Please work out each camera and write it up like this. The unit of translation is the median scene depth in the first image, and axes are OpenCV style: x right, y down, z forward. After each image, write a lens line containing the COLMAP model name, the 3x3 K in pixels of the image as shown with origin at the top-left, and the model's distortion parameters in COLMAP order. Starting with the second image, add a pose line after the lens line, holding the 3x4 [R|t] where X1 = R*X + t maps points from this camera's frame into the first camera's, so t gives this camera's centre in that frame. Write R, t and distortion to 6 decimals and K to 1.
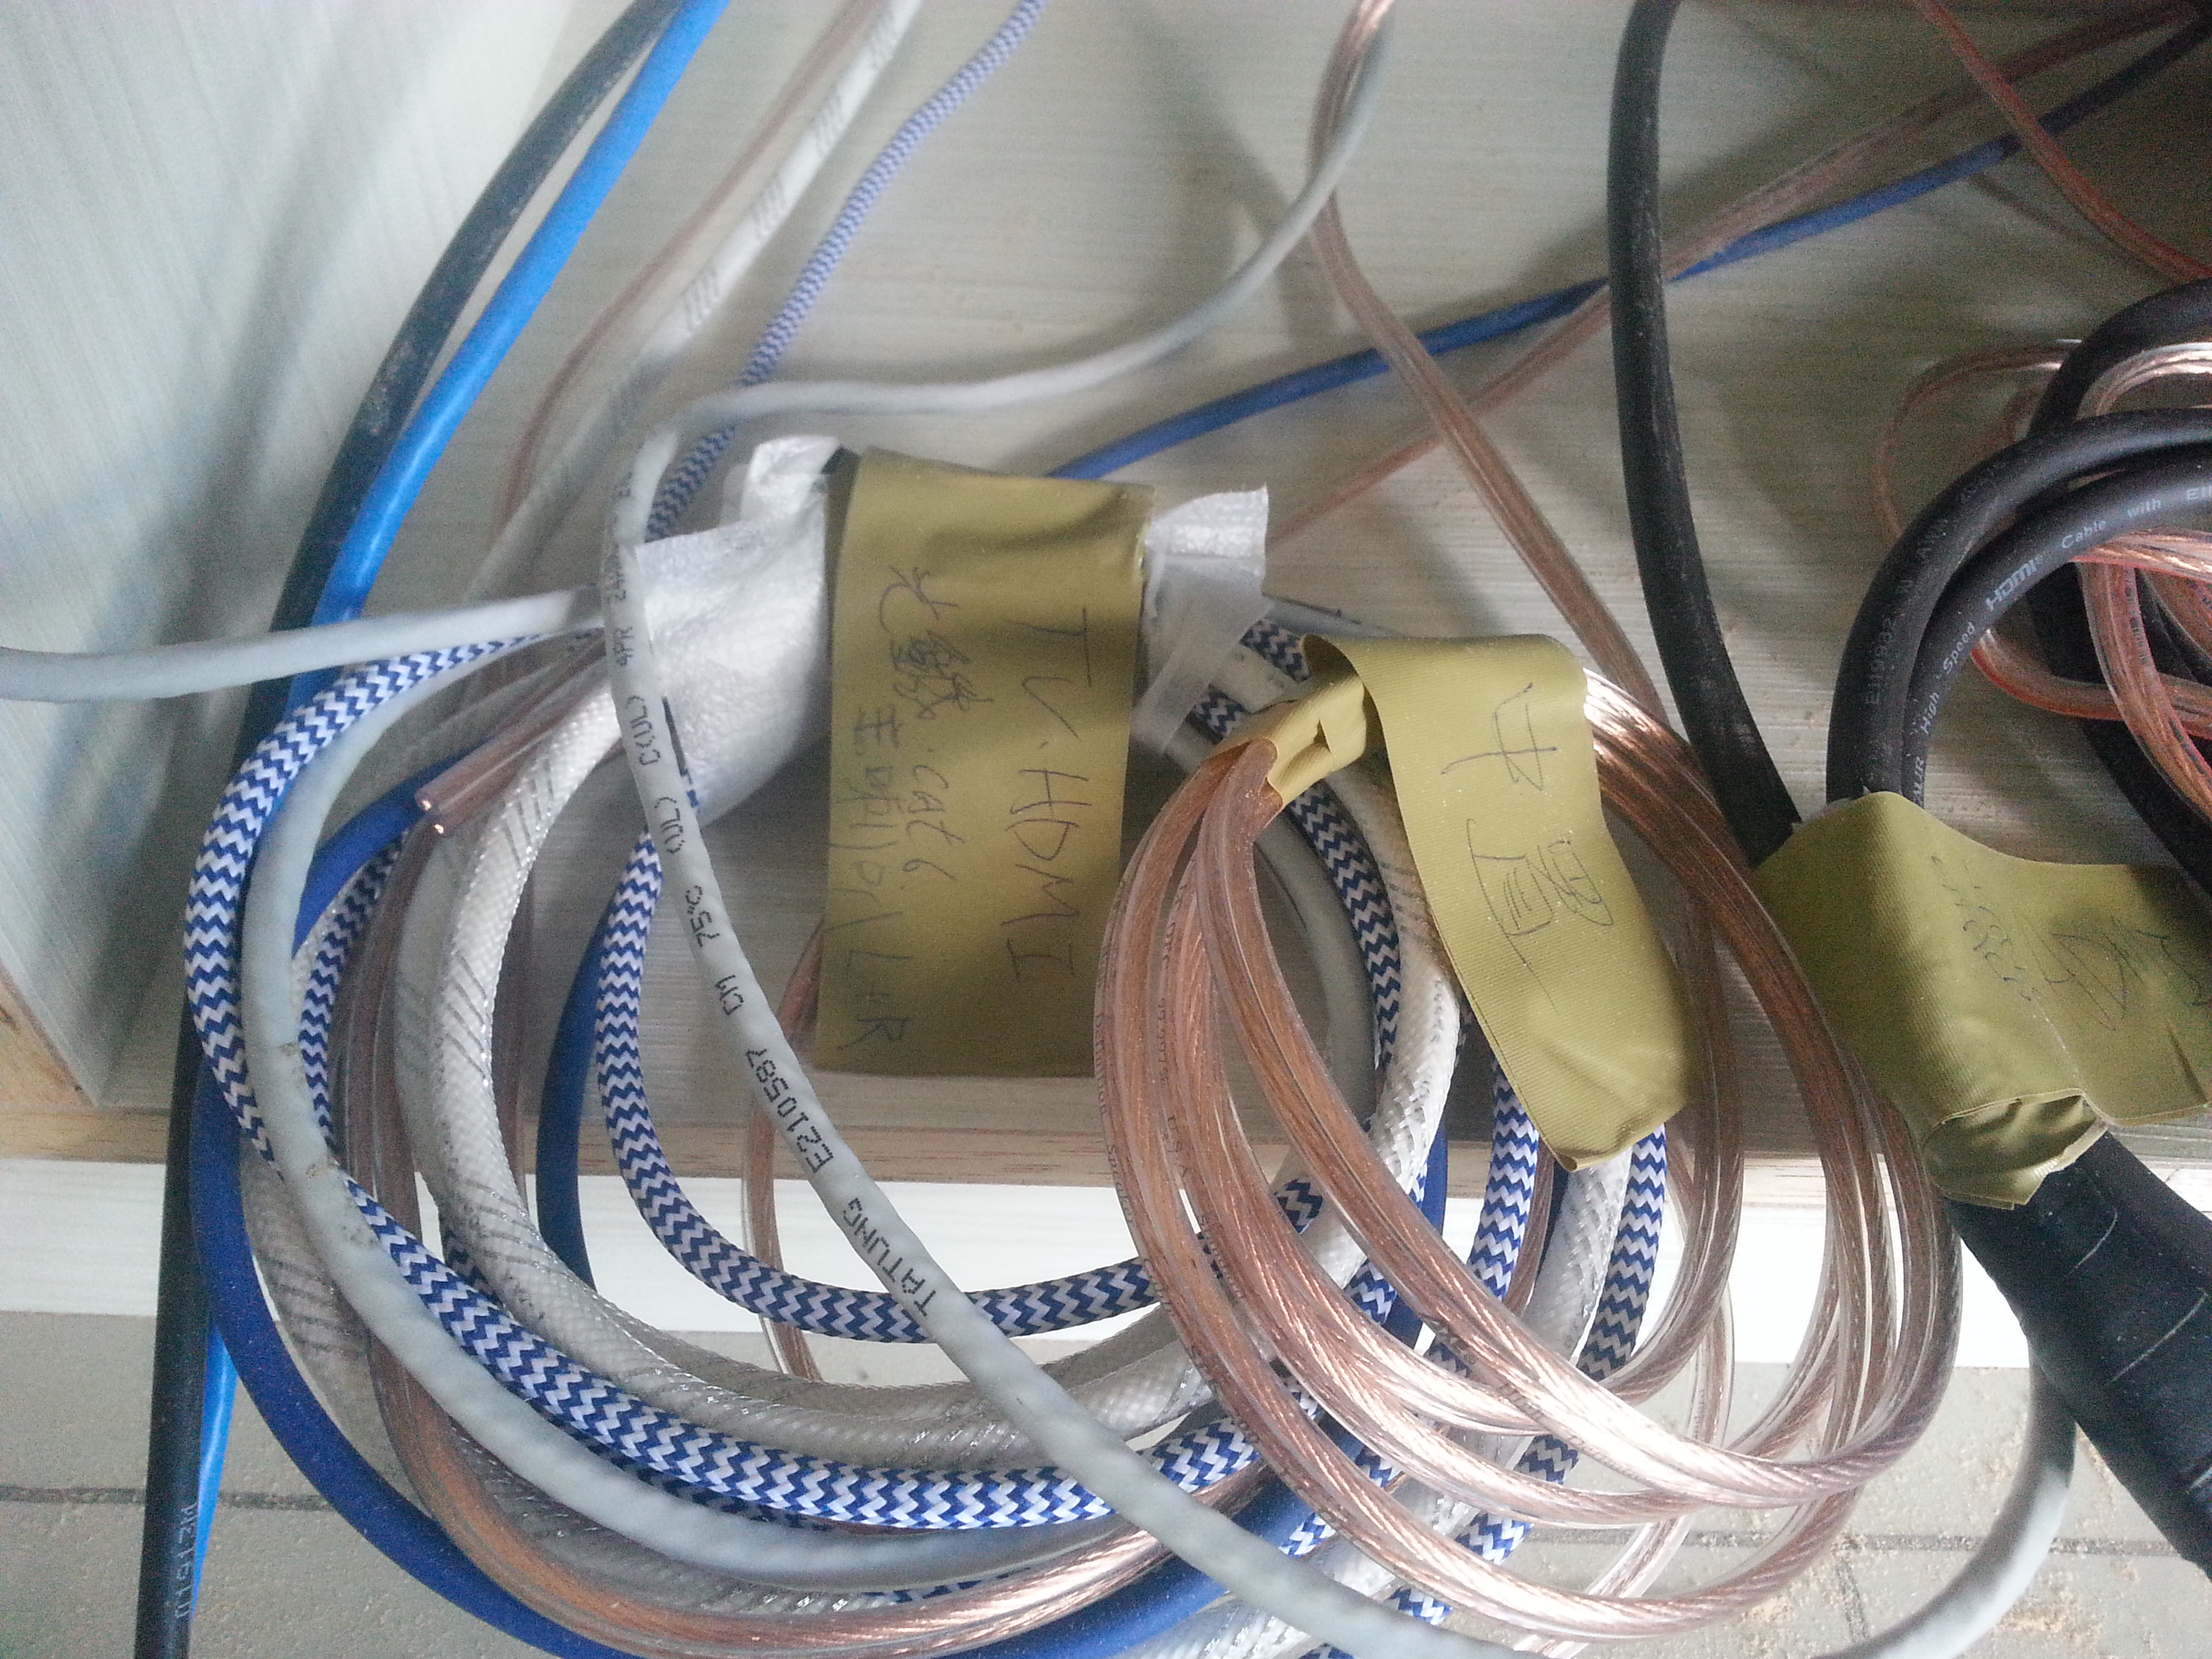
lens RADIAL K [[1761.8, 0, 1106.0], [0, 1761.8, 829.5], [0, 0, 1]] dist [0.080580, -0.098415]
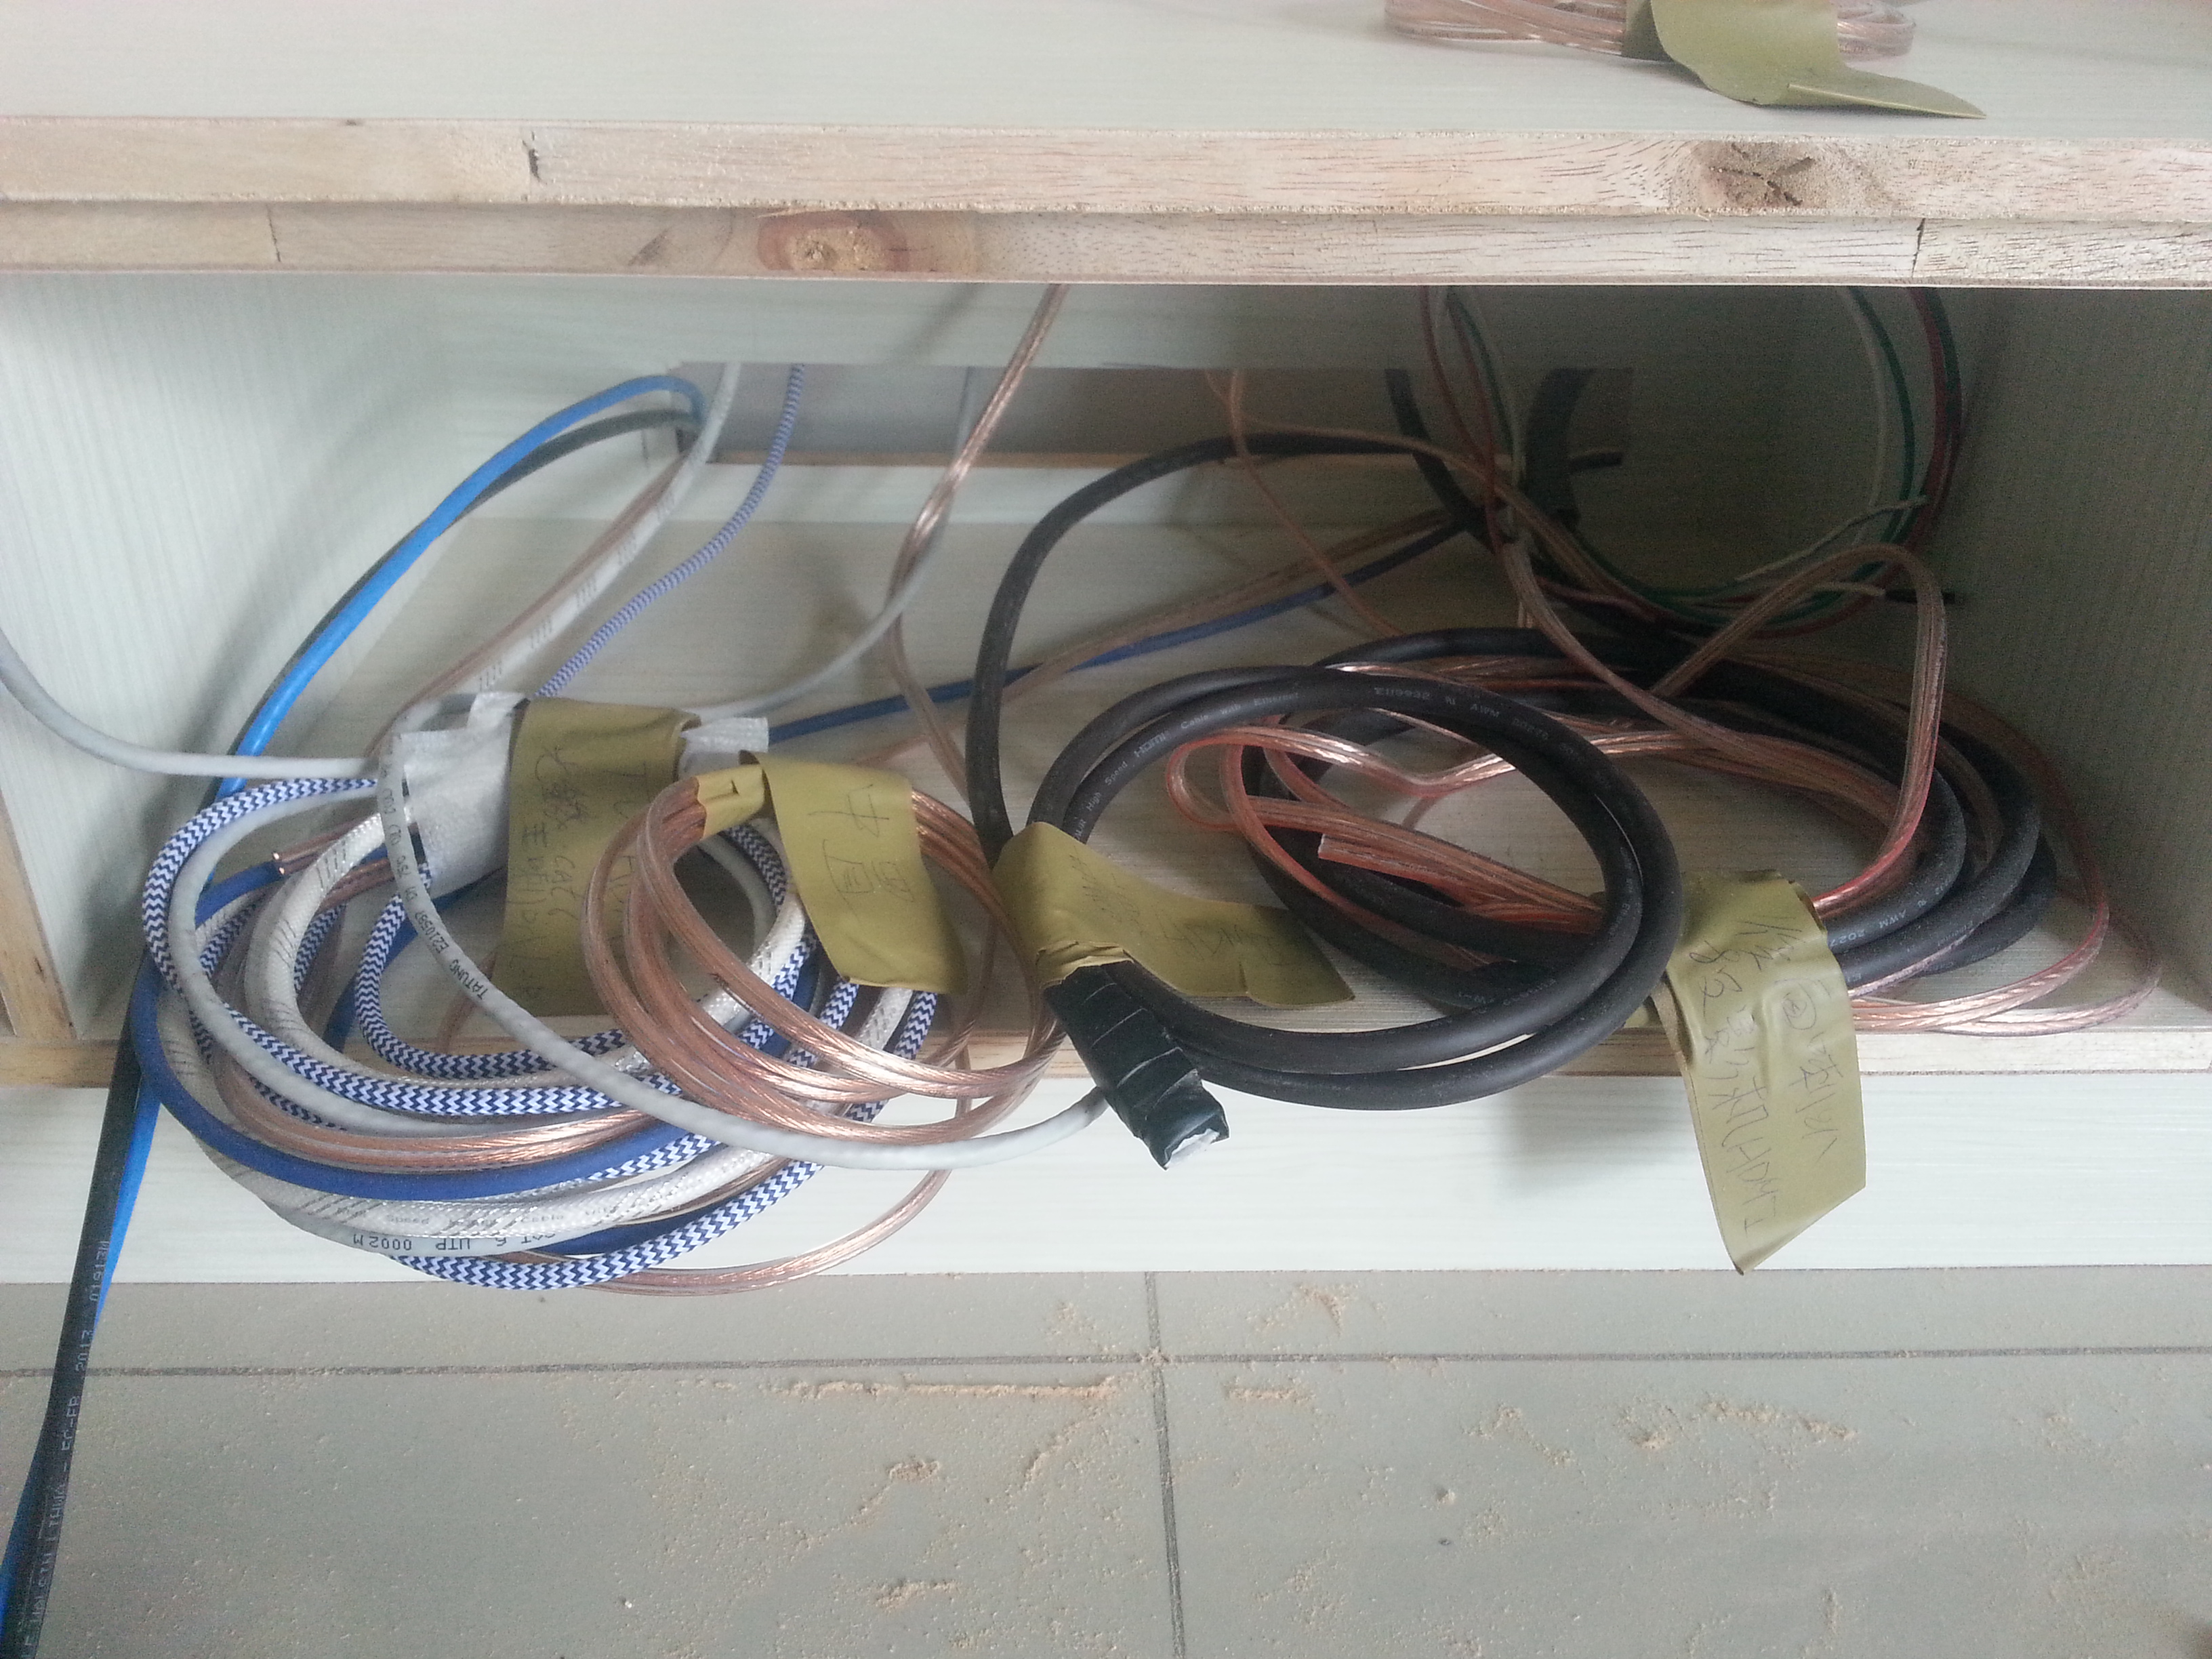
lens RADIAL K [[1761.8, 0, 1106.0], [0, 1761.8, 829.5], [0, 0, 1]] dist [0.080580, -0.098415]
pose [[0.998572, -0.035500, 0.039924, 0.391473], [0.046224, 0.948798, -0.312484, 0.542827], [-0.026786, 0.313884, 0.949084, -0.770022]]
